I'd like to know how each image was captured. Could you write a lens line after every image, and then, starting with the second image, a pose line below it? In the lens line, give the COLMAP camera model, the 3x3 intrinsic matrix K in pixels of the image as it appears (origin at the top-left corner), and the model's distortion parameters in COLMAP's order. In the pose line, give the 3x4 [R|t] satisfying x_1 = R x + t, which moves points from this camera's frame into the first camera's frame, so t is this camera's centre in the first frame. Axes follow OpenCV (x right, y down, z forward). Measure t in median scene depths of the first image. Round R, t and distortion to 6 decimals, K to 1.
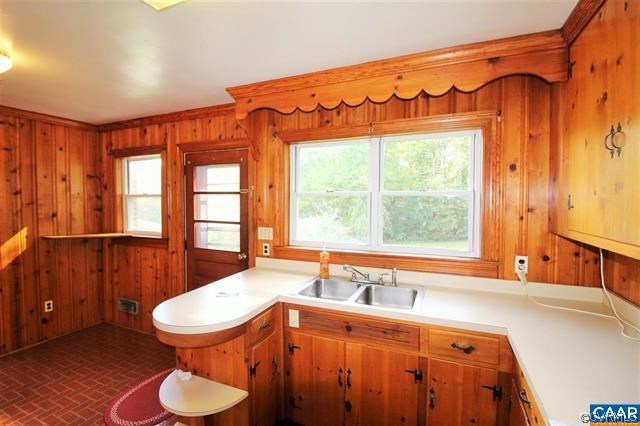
lens RADIAL K [[297.5, 0, 318.4], [0, 297.5, 211.1], [0, 0, 1]] dist [0.002402, -0.014692]
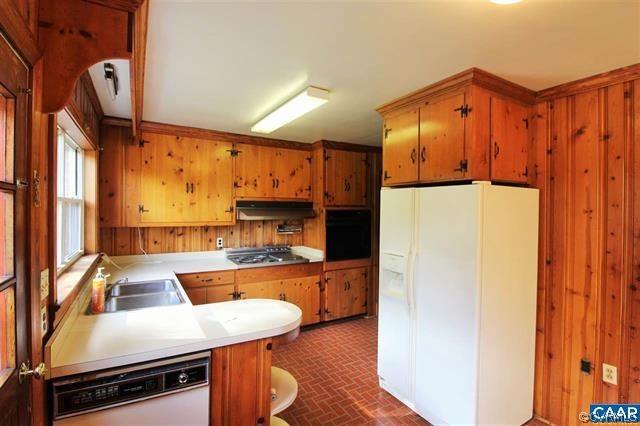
lens RADIAL K [[310.0, 0, 320.0], [0, 310.0, 213.0], [0, 0, 1]] dist [0.002452, -0.015684]
pose [[-0.808675, -0.020492, 0.587898, -1.095108], [0.007588, 0.998947, 0.045256, -0.070407], [-0.588207, 0.041058, -0.807668, 1.600708]]
